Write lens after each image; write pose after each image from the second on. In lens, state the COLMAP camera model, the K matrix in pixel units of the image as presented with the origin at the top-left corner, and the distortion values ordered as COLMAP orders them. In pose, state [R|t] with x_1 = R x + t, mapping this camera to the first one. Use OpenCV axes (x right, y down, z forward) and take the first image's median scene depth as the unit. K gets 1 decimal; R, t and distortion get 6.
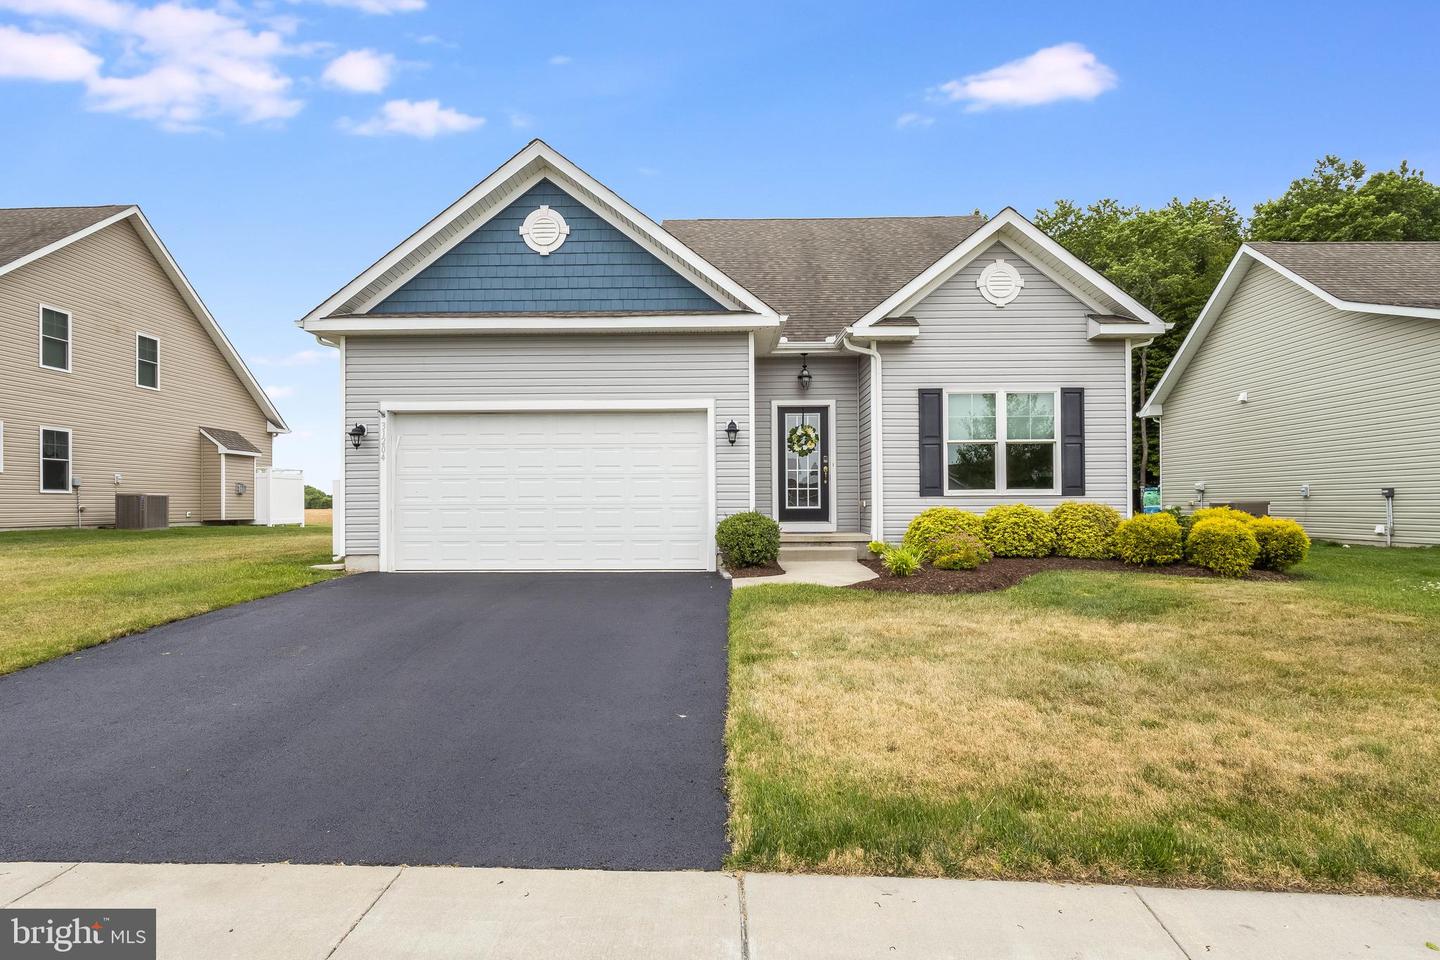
lens RADIAL K [[771.2, 0, 723.8], [0, 771.2, 493.7], [0, 0, 1]] dist [-0.019027, -0.000067]
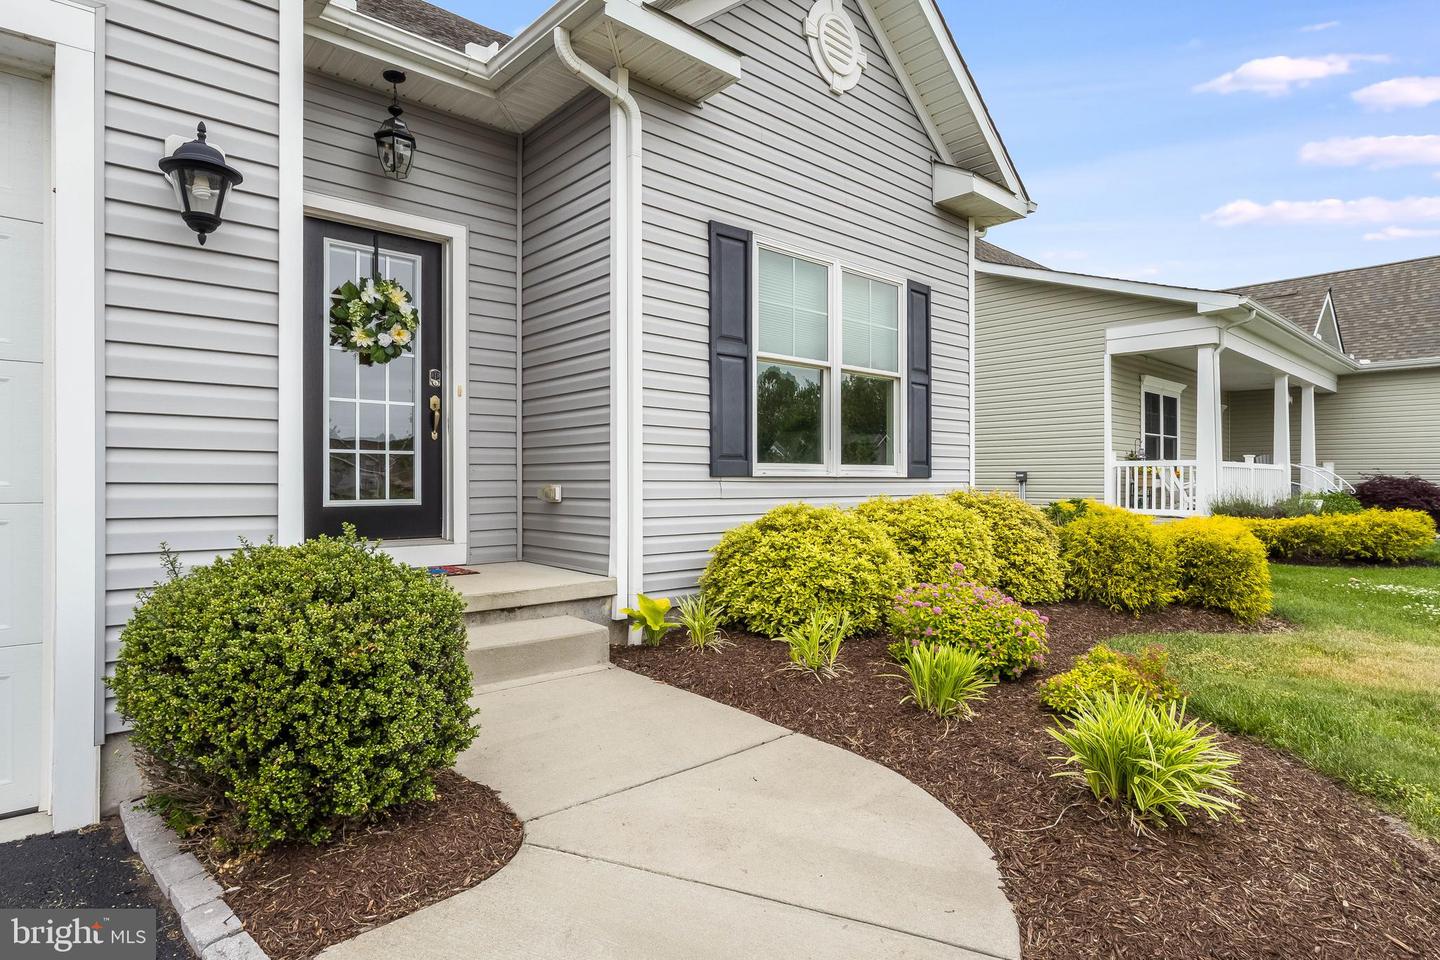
lens RADIAL K [[771.2, 0, 716.8], [0, 771.2, 479.8], [0, 0, 1]] dist [-0.019027, -0.000067]
pose [[0.743797, 0.007423, 0.668364, -0.022661], [-0.015937, 0.999851, 0.006630, 0.001980], [-0.668215, -0.015583, 0.743805, 0.687387]]
